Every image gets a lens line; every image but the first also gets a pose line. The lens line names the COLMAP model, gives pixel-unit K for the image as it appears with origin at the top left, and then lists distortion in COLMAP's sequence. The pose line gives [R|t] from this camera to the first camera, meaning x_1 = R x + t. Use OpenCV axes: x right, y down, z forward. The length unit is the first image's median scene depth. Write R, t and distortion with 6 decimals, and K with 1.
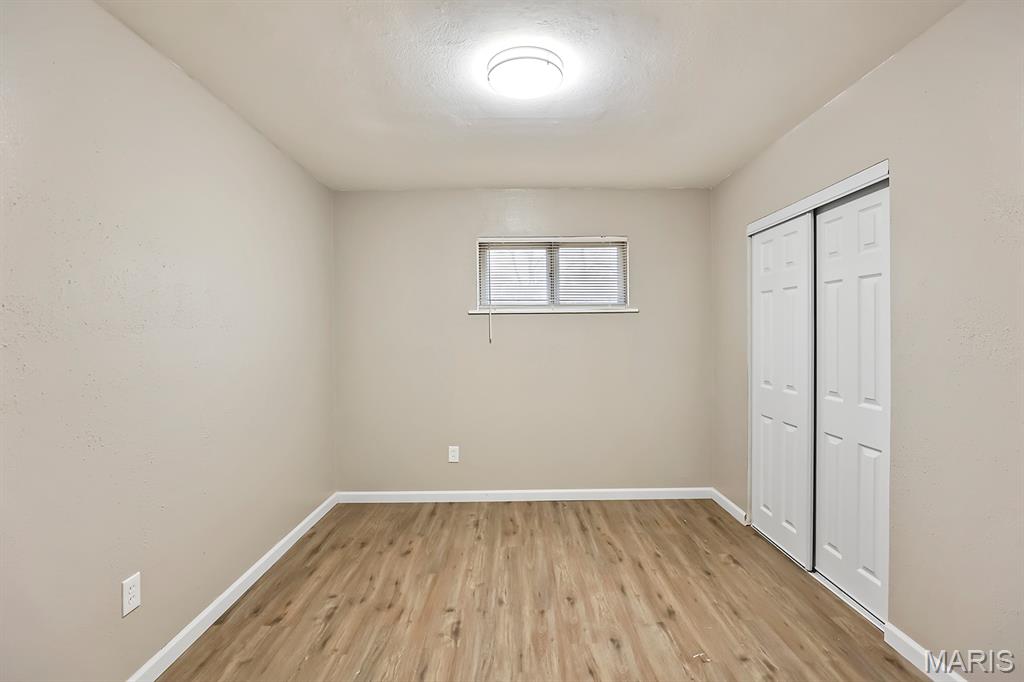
lens RADIAL K [[462.7, 0, 516.4], [0, 462.7, 328.7], [0, 0, 1]] dist [-0.016806, 0.000103]
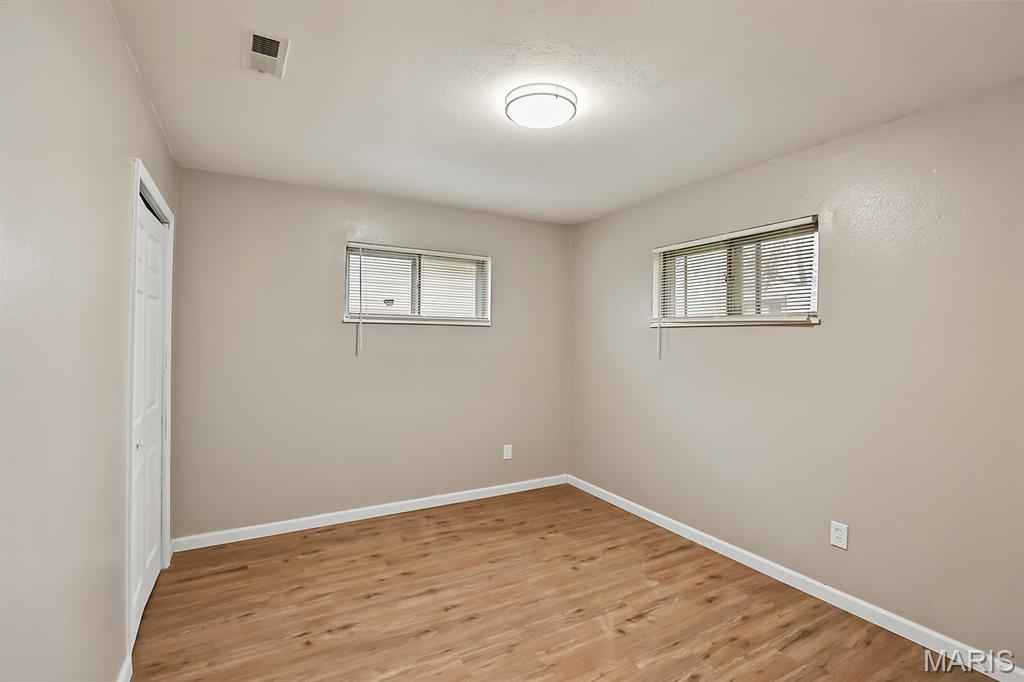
lens RADIAL K [[462.7, 0, 516.4], [0, 462.7, 328.7], [0, 0, 1]] dist [-0.016806, 0.000103]
pose [[0.871780, 0.017769, 0.489575, -0.277682], [-0.004379, 0.999585, -0.028481, 0.005967], [-0.489877, 0.022685, 0.871496, 0.017587]]
